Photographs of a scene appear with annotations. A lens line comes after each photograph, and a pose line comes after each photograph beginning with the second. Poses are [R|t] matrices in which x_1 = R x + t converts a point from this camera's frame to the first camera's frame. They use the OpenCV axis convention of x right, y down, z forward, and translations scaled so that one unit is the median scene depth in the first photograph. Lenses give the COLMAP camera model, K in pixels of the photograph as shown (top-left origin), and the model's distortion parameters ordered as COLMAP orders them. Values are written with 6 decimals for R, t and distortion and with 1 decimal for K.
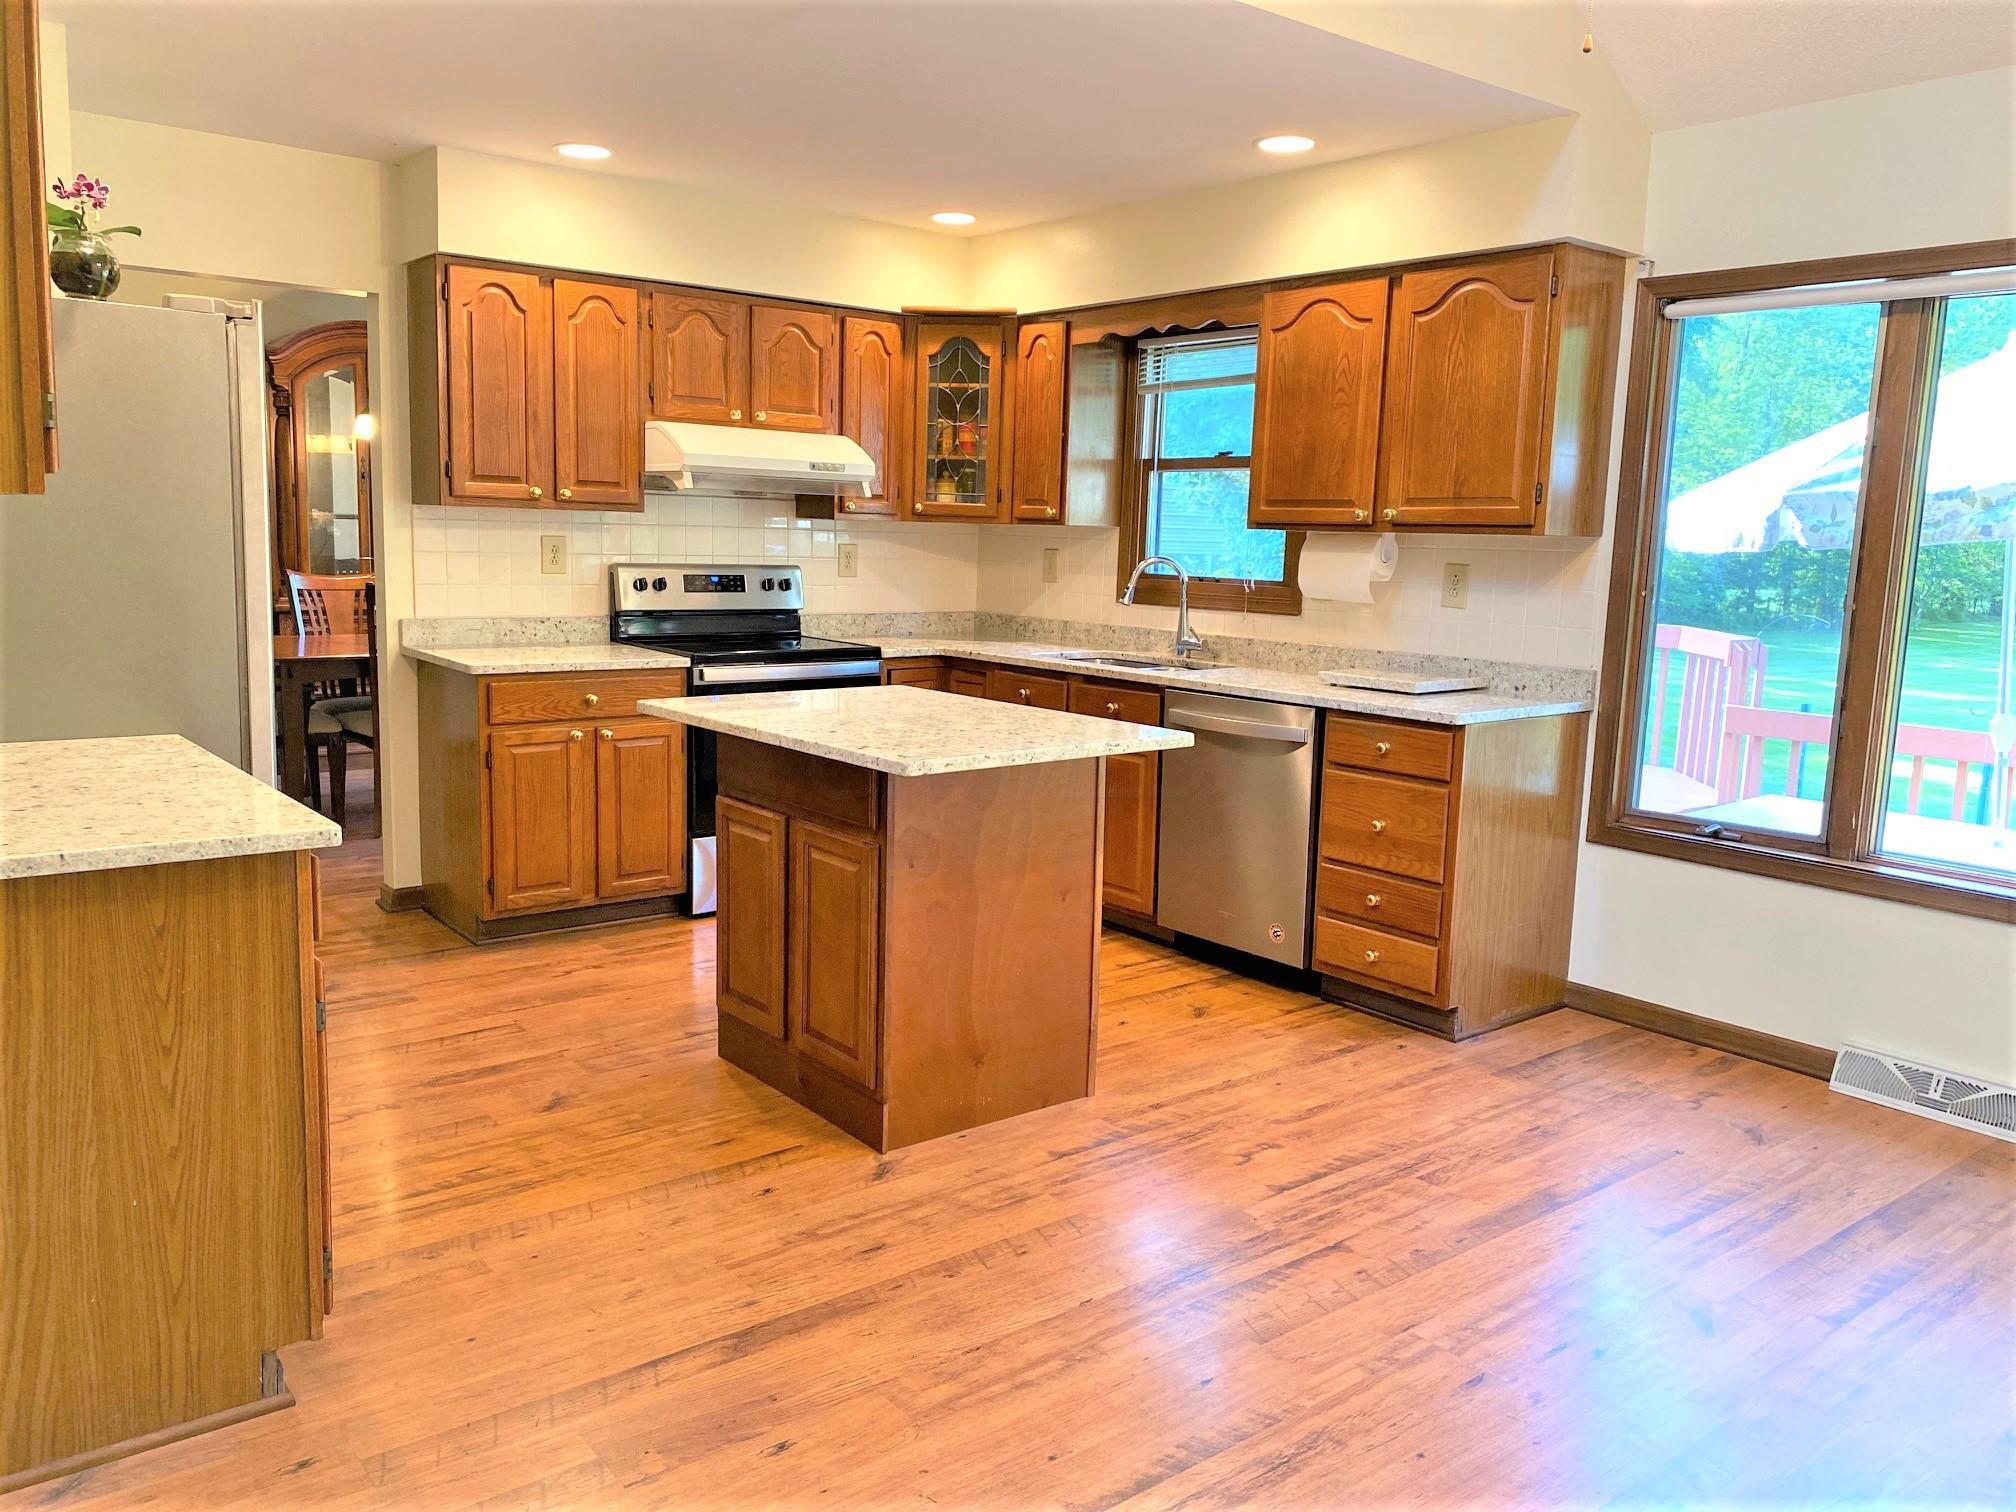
lens RADIAL K [[1554.8, 0, 1013.5], [0, 1554.8, 749.3], [0, 0, 1]] dist [0.075257, -0.050778]
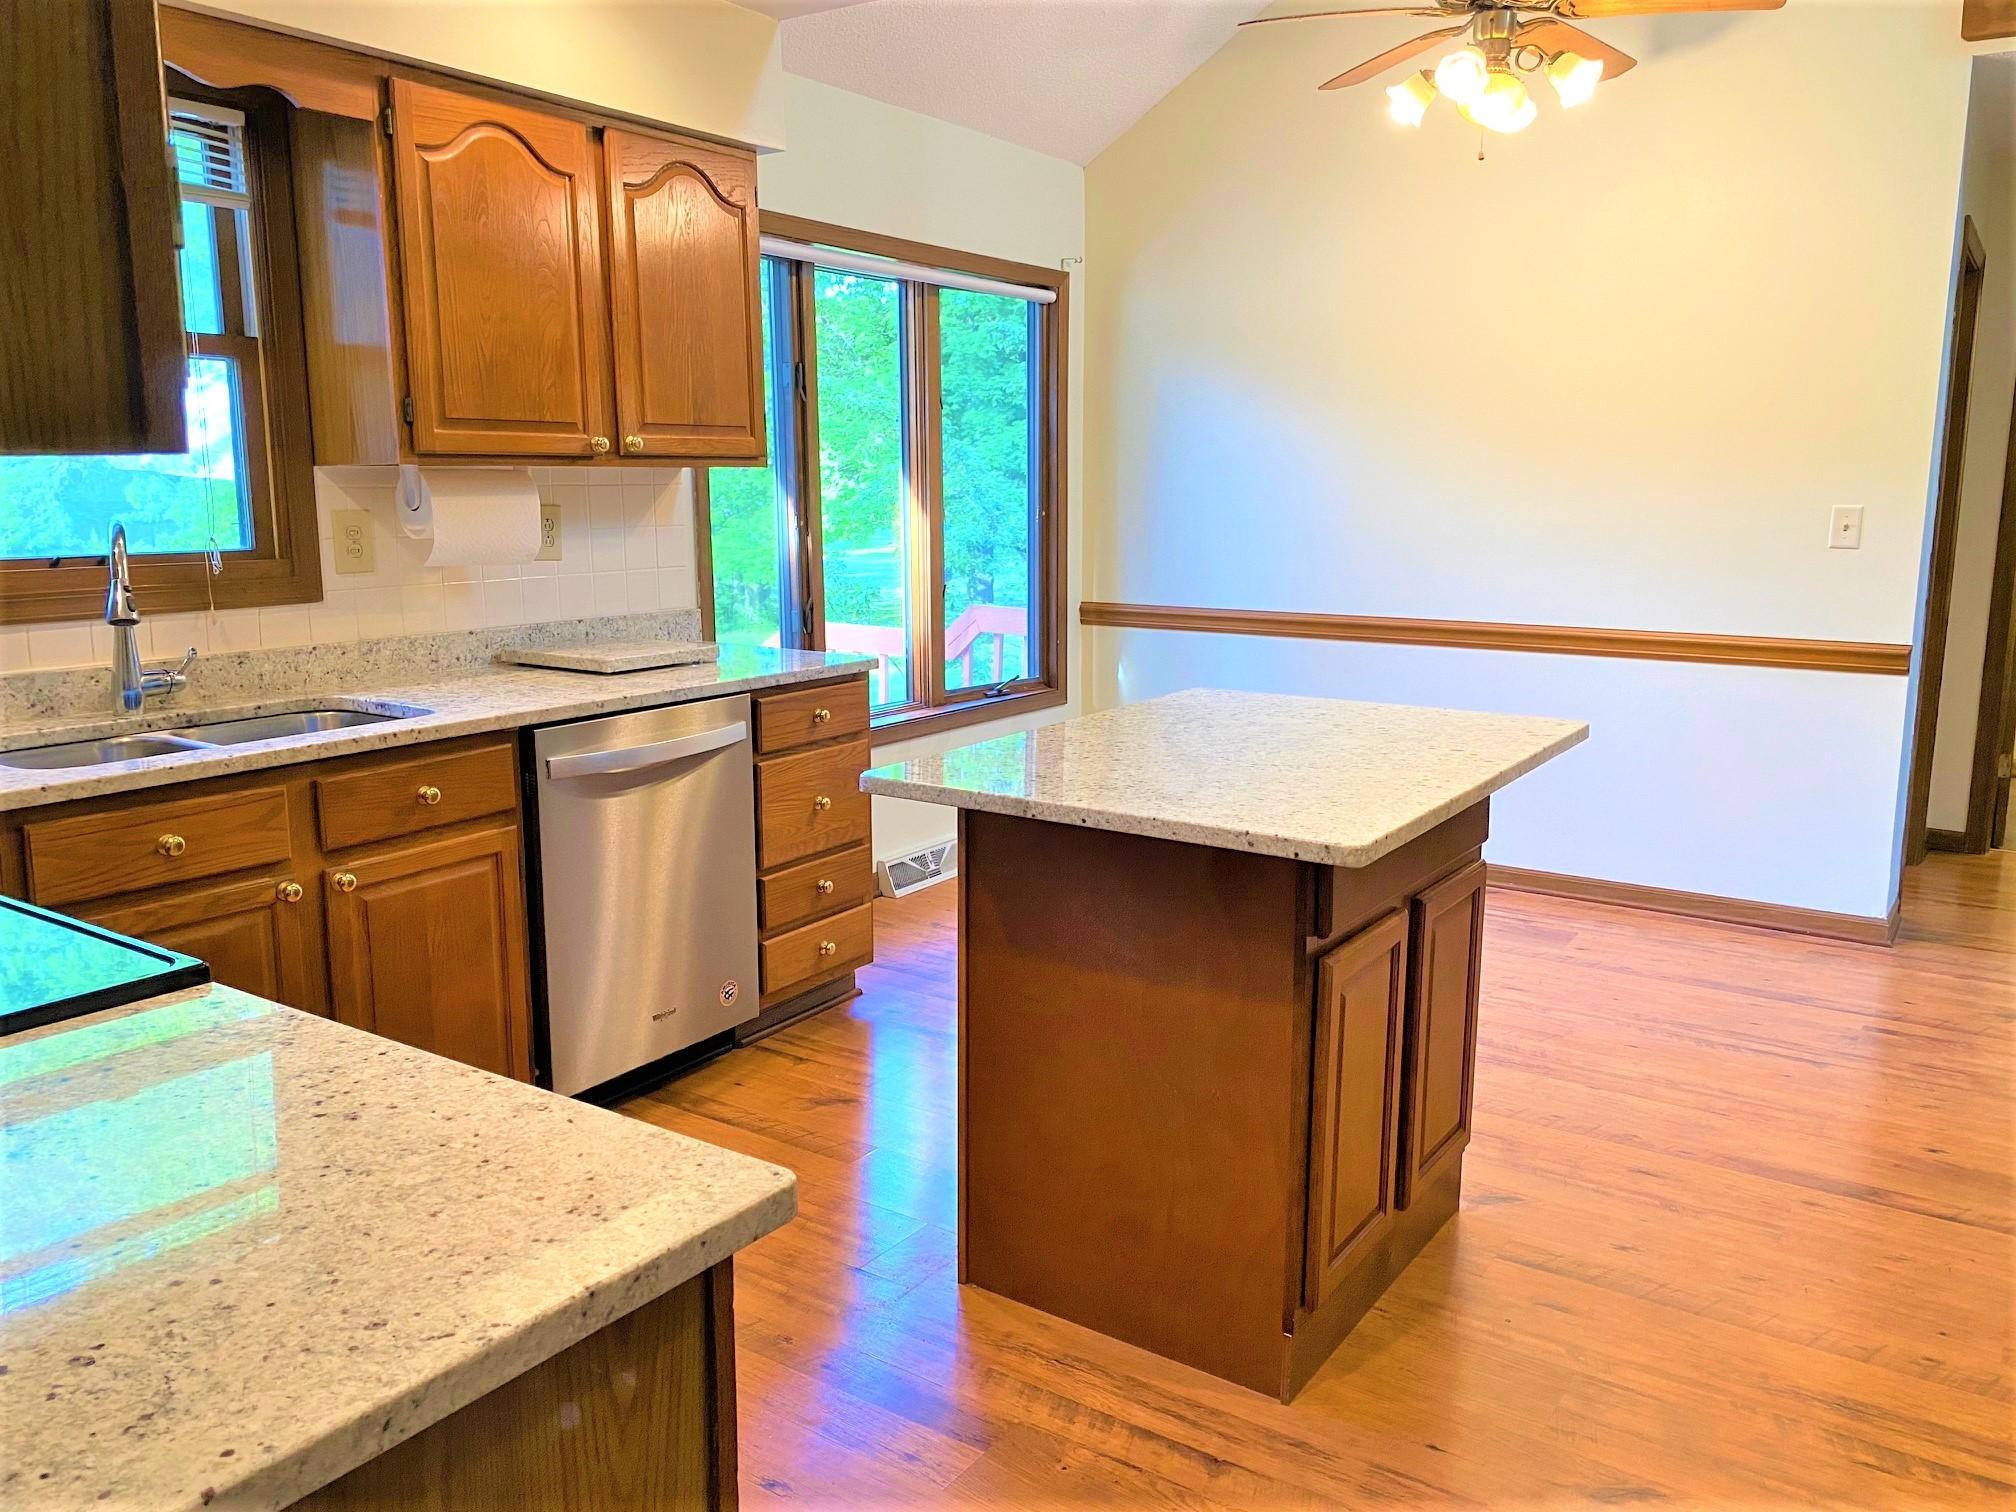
lens RADIAL K [[1554.8, 0, 1013.6], [0, 1554.8, 763.8], [0, 0, 1]] dist [0.075257, -0.050778]
pose [[-0.315196, -0.205875, 0.926427, -0.795803], [0.118455, 0.960018, 0.253641, -0.239238], [-0.941605, 0.189686, -0.278207, 1.482926]]
